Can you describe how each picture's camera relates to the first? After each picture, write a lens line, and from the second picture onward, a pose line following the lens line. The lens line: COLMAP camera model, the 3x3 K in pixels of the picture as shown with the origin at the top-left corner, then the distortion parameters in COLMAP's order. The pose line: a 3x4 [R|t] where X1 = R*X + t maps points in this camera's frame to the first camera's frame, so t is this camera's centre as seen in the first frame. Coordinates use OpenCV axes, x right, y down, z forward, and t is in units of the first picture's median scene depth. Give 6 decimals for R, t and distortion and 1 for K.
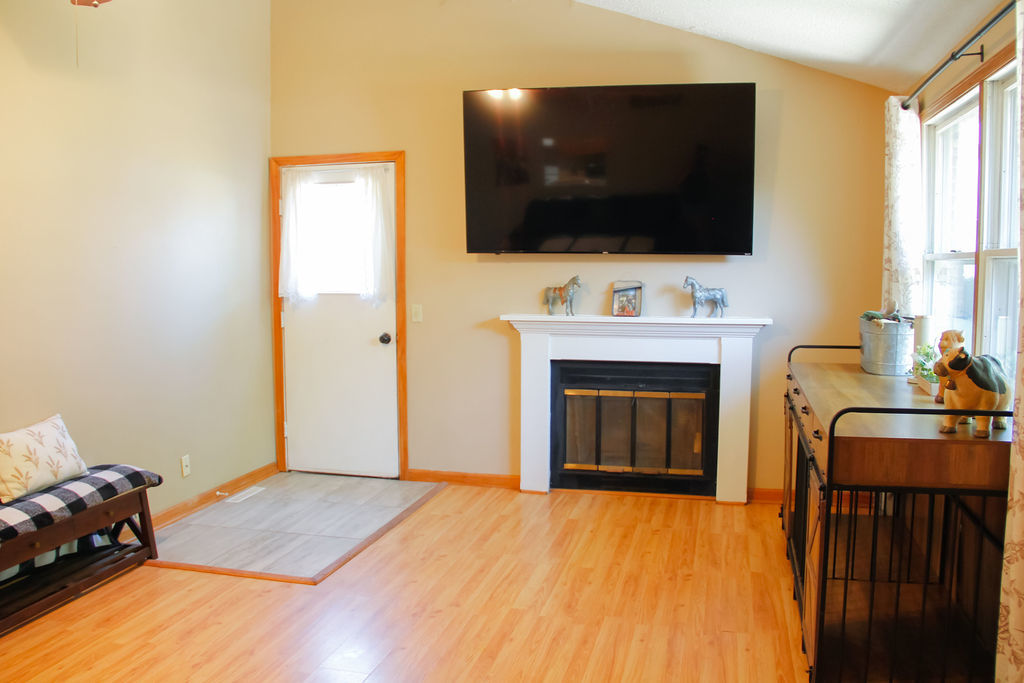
lens RADIAL K [[844.8, 0, 512.8], [0, 844.8, 329.6], [0, 0, 1]] dist [-0.200015, 0.123992]
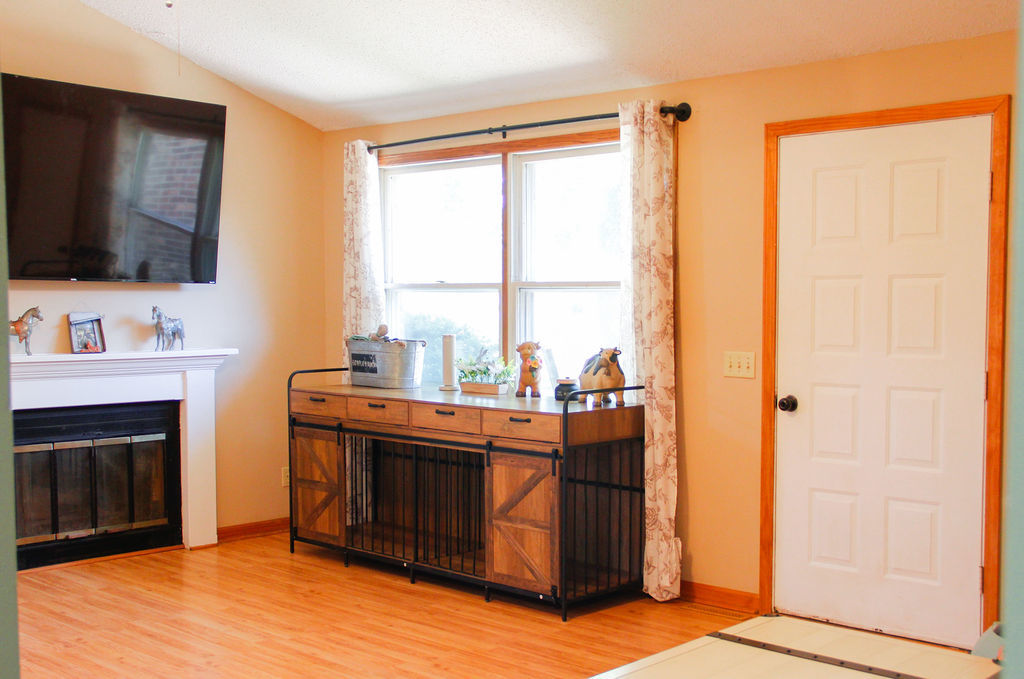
lens RADIAL K [[1231.6, 0, 512.0], [0, 1231.6, 339.5], [0, 0, 1]] dist [-0.072733, -0.019868]
pose [[0.491664, -0.027825, 0.870340, -0.767355], [0.061686, 0.998091, -0.002937, 0.000820], [-0.868597, 0.055132, 0.492442, 0.001256]]
